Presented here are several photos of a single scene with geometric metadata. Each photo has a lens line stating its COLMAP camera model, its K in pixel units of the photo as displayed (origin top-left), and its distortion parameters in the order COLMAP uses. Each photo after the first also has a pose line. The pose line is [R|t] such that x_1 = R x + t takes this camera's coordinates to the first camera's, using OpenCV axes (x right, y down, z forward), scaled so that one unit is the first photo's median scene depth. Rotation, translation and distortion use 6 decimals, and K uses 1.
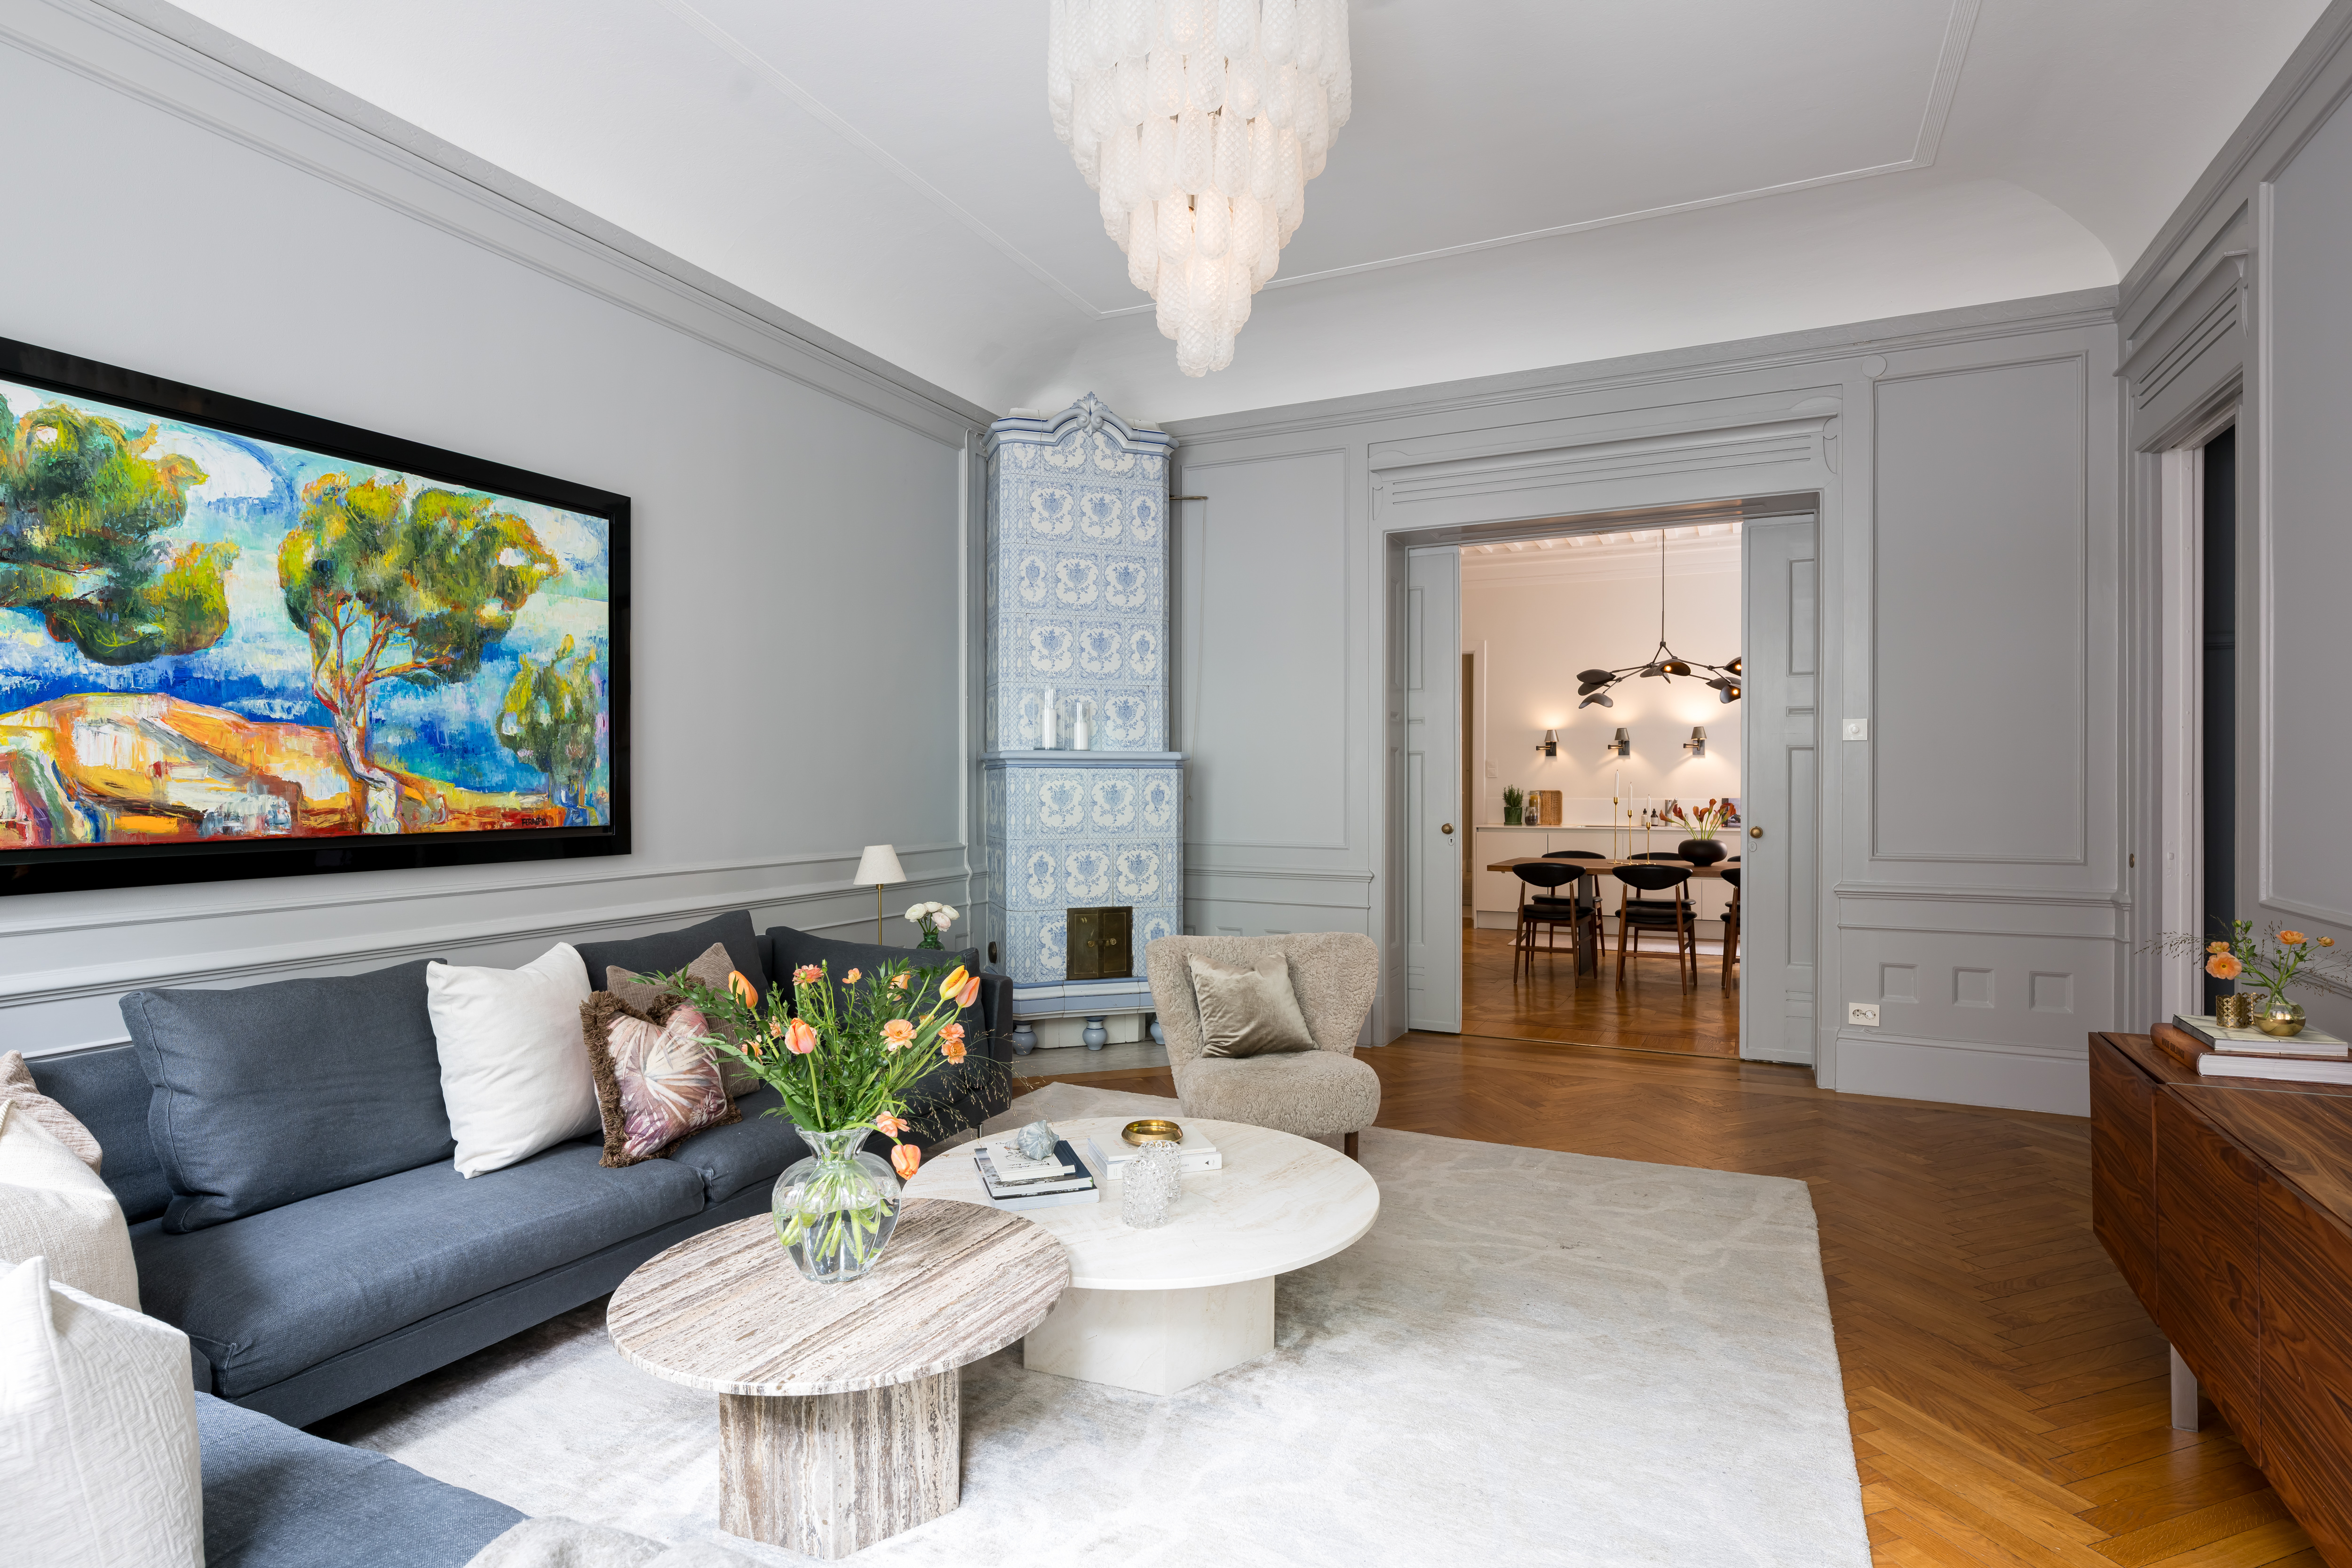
lens RADIAL K [[1243.5, 0, 1151.5], [0, 1243.5, 785.0], [0, 0, 1]] dist [-0.002723, 0.000031]
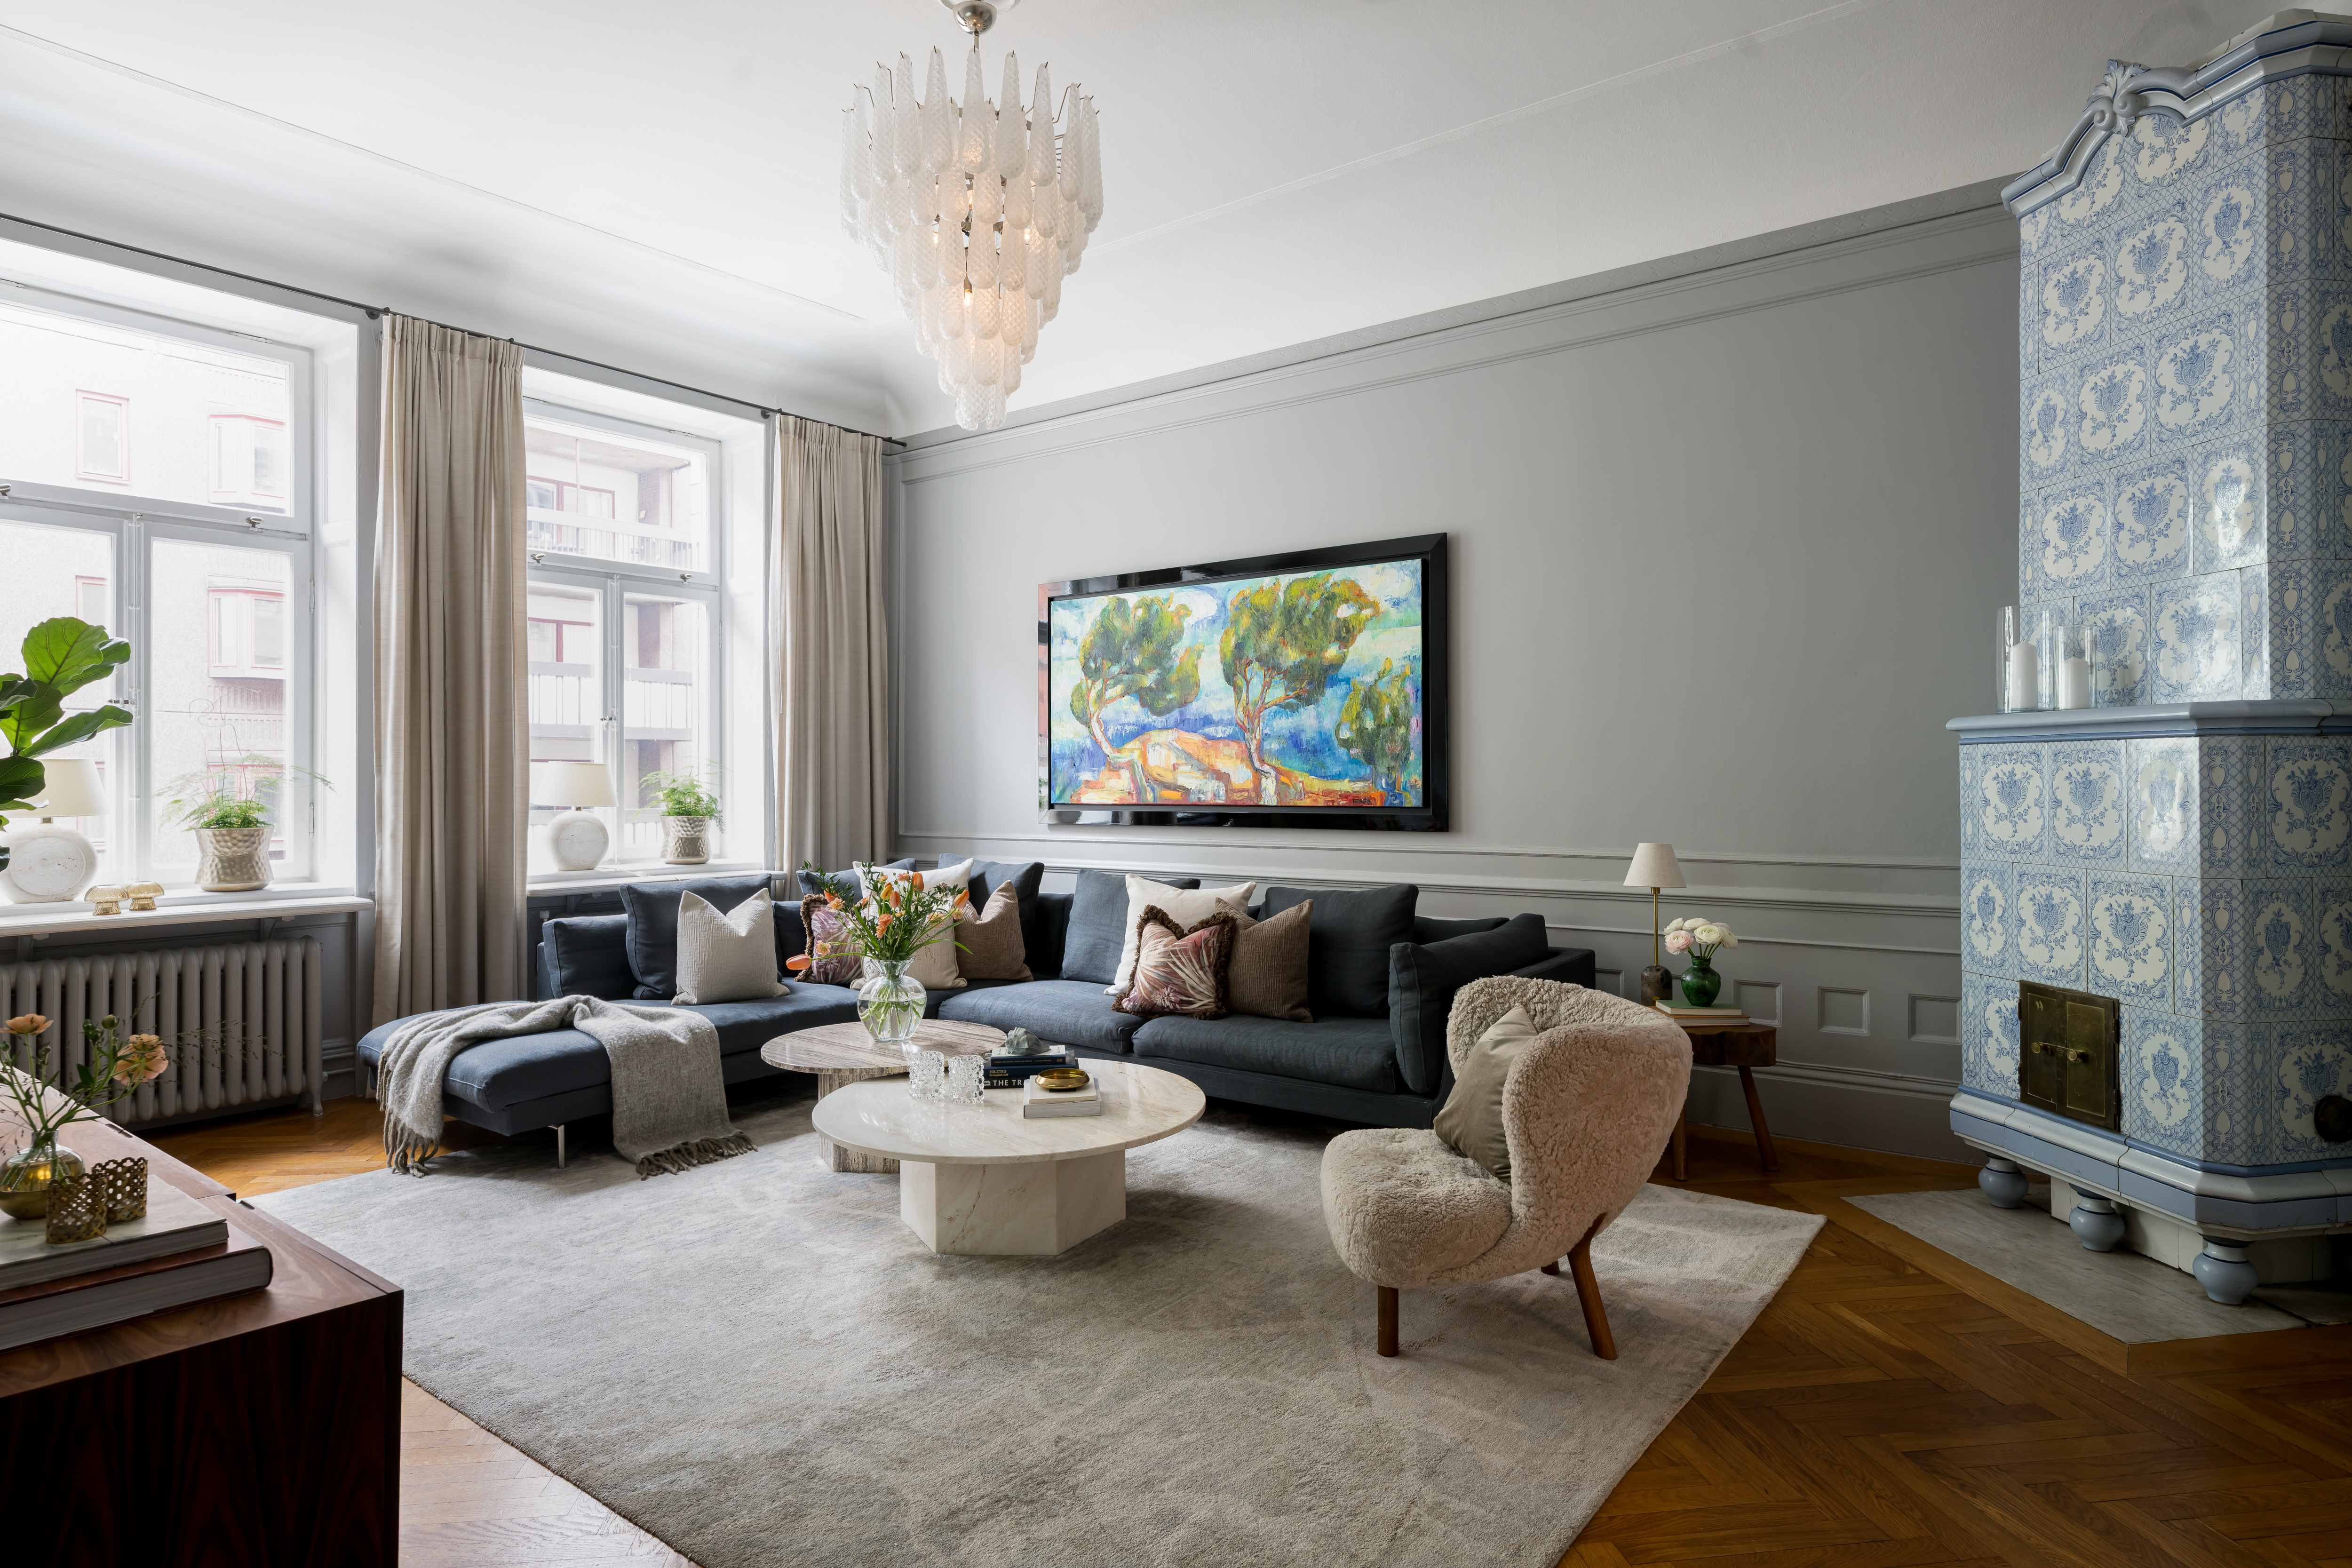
lens RADIAL K [[1298.3, 0, 1174.3], [0, 1298.3, 772.8], [0, 0, 1]] dist [0.005097, 0.000237]
pose [[-0.210391, -0.003278, -0.977612, 0.989352], [0.001427, 0.999992, -0.003660, 0.003633], [0.977616, -0.002165, -0.210384, 1.170435]]
